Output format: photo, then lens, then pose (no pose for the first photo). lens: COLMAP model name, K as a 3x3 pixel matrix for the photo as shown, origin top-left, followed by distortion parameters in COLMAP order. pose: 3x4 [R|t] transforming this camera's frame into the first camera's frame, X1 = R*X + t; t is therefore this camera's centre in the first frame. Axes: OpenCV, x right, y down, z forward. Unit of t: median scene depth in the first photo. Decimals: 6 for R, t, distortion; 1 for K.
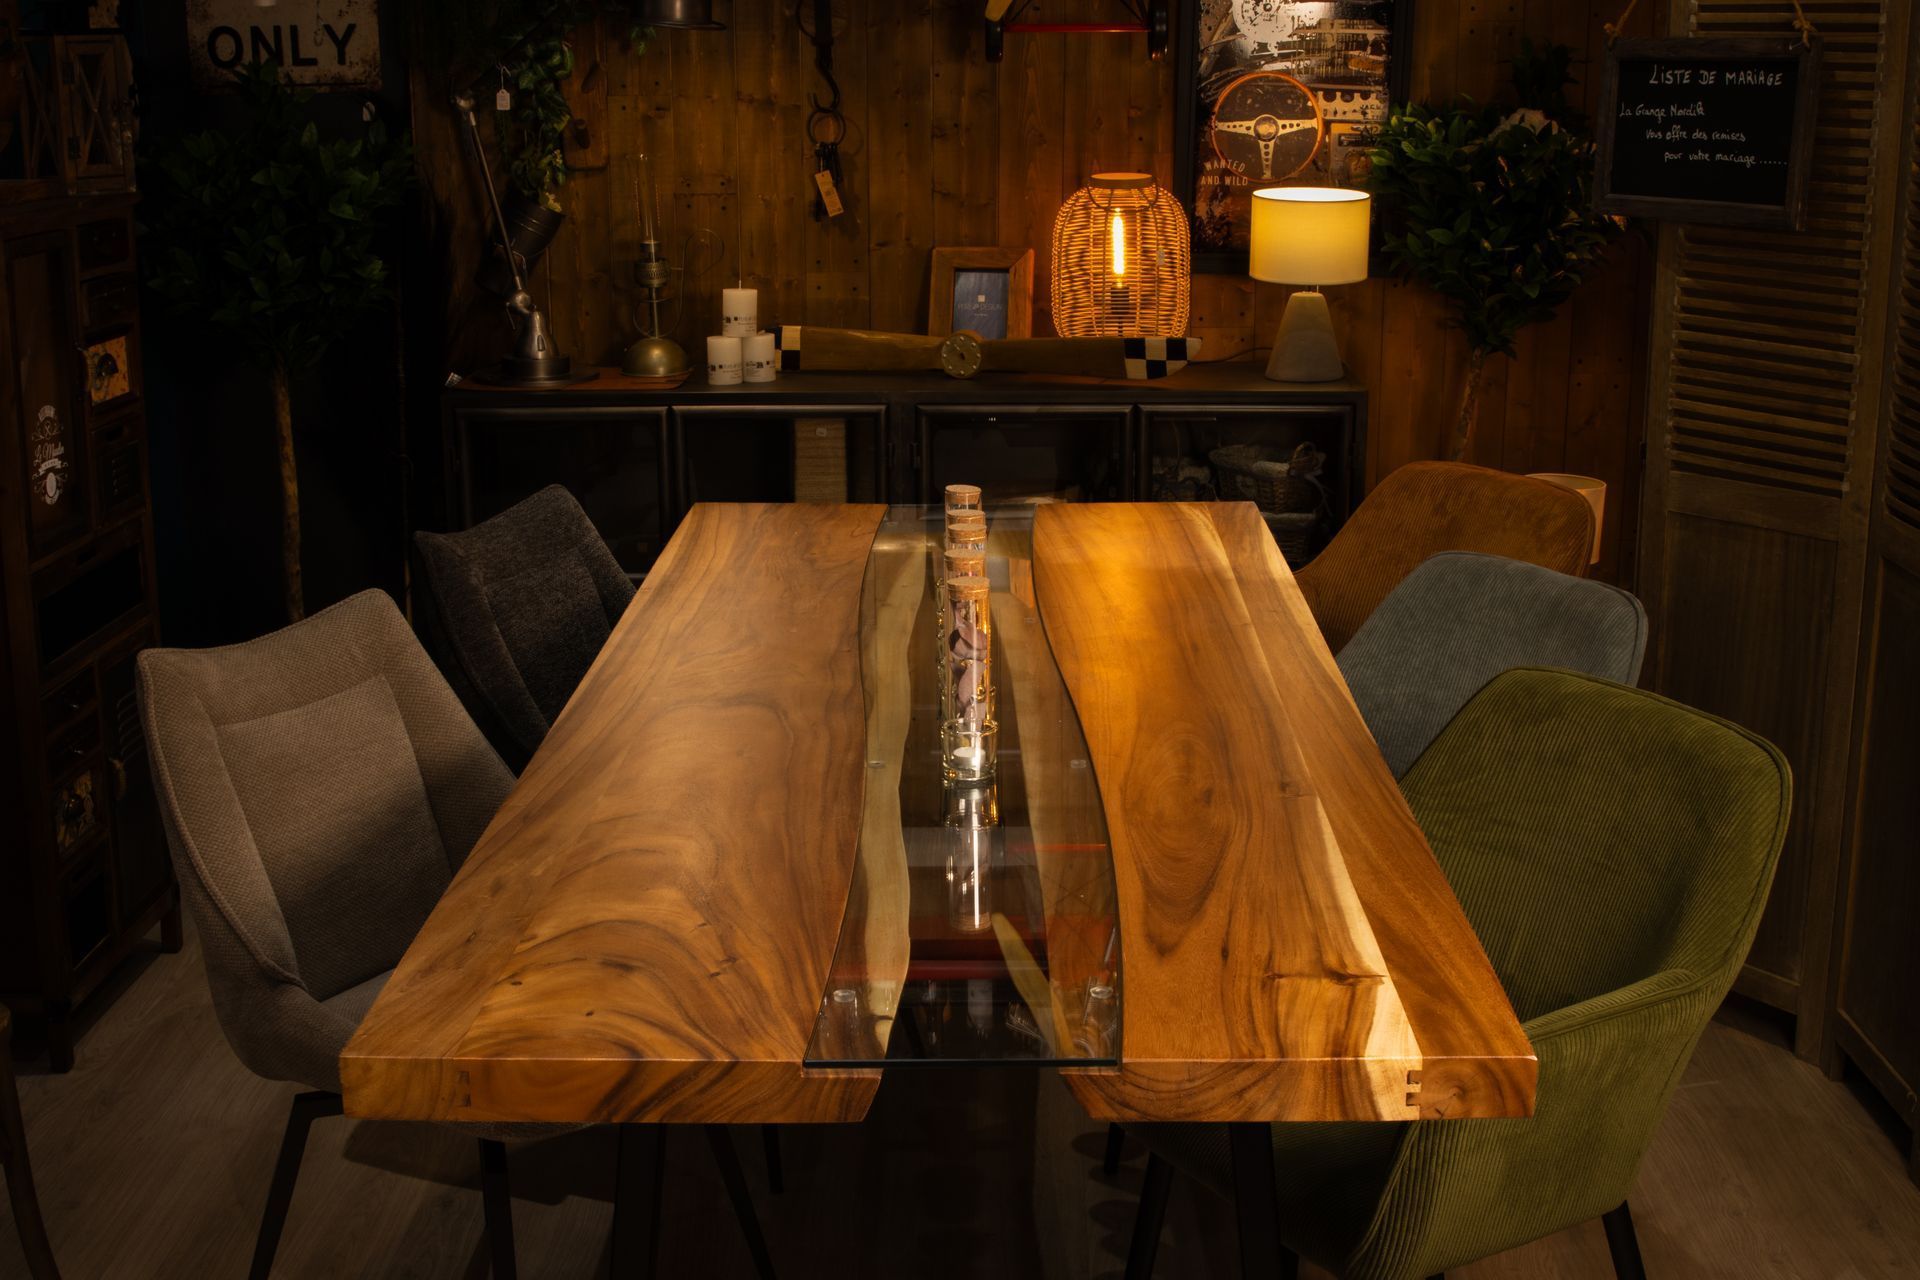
lens RADIAL K [[2505.2, 0, 960.0], [0, 2505.2, 640.0], [0, 0, 1]] dist [-0.109259, 0.061374]
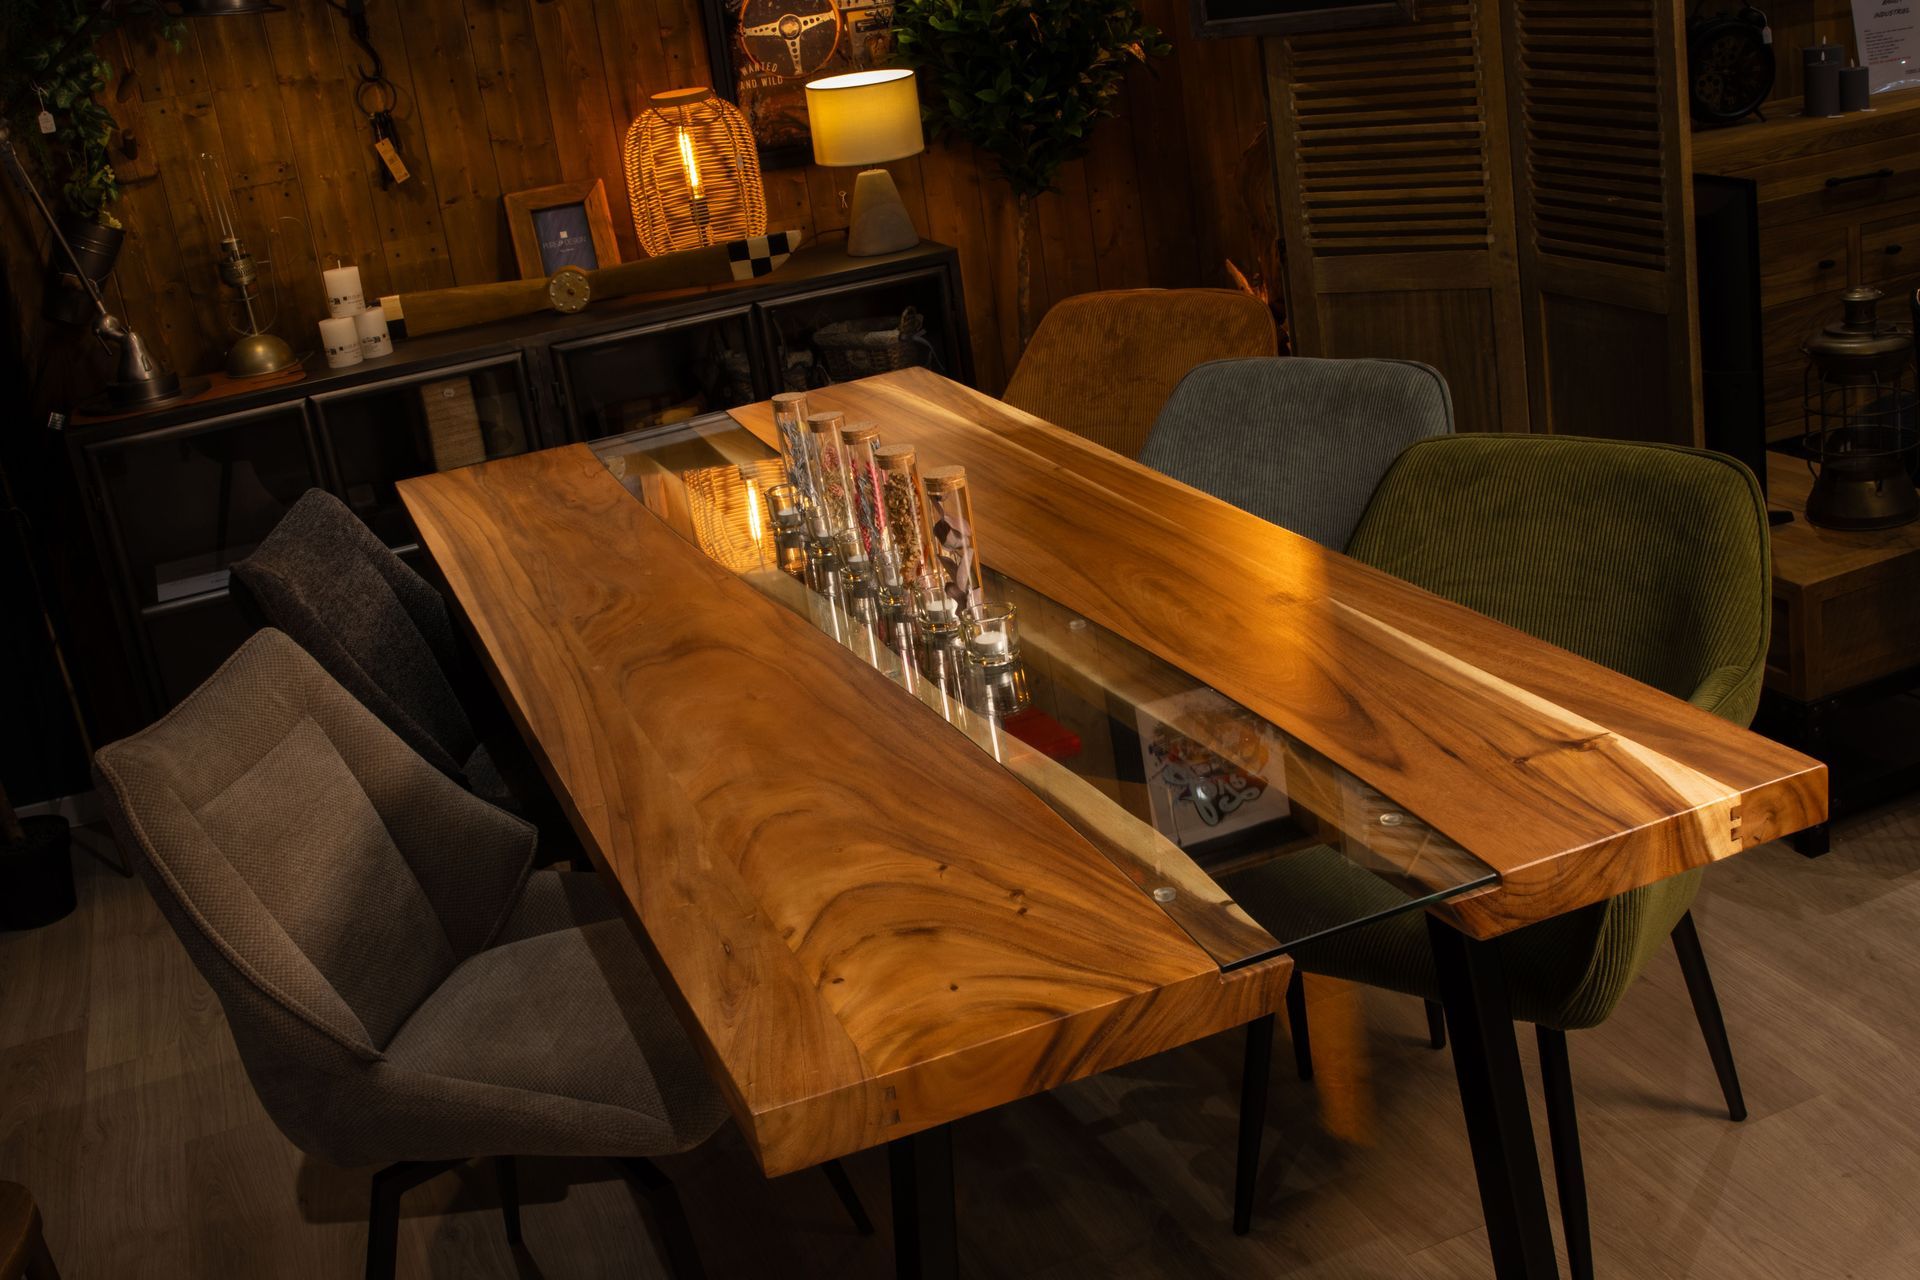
lens RADIAL K [[2159.5, 0, 960.0], [0, 2159.5, 640.0], [0, 0, 1]] dist [-0.099376, 0.076893]
pose [[0.918436, -0.241330, 0.313424, -0.167389], [0.221918, 0.970250, 0.096781, -0.024526], [-0.327456, -0.019333, 0.944669, 0.109483]]
